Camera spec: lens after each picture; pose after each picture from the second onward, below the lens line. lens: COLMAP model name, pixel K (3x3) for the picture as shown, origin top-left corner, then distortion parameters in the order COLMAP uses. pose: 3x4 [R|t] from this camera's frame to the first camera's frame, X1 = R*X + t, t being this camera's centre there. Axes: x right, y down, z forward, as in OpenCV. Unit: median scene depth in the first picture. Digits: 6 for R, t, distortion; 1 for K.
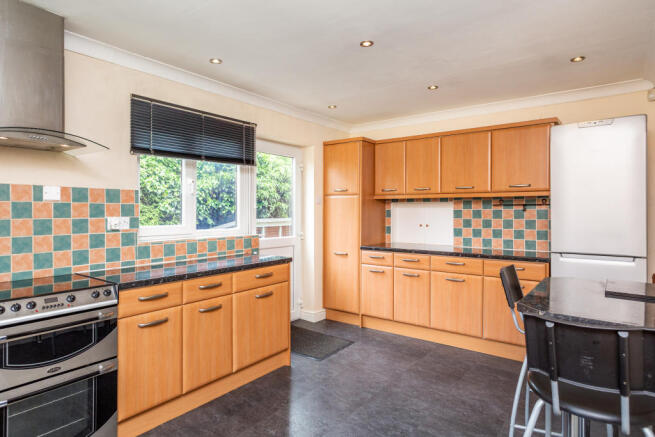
lens RADIAL K [[373.6, 0, 327.6], [0, 373.6, 217.6], [0, 0, 1]] dist [-0.004361, -0.002728]
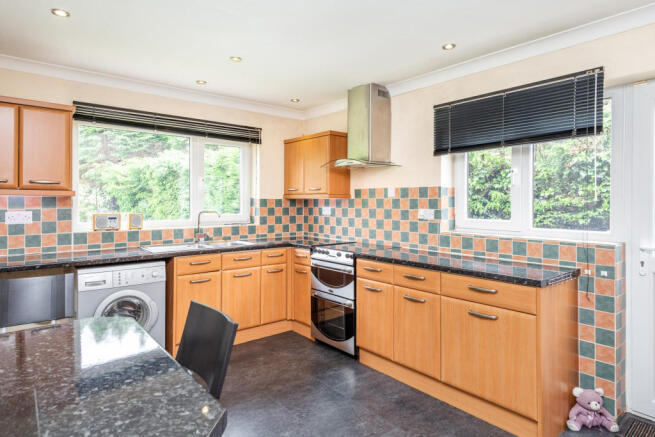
lens RADIAL K [[373.6, 0, 330.6], [0, 373.6, 210.7], [0, 0, 1]] dist [-0.004361, -0.002728]
pose [[-0.232039, 0.019634, -0.972508, 0.714307], [-0.023651, 0.999387, 0.025820, -0.021047], [0.972419, 0.028992, -0.231432, 0.967253]]
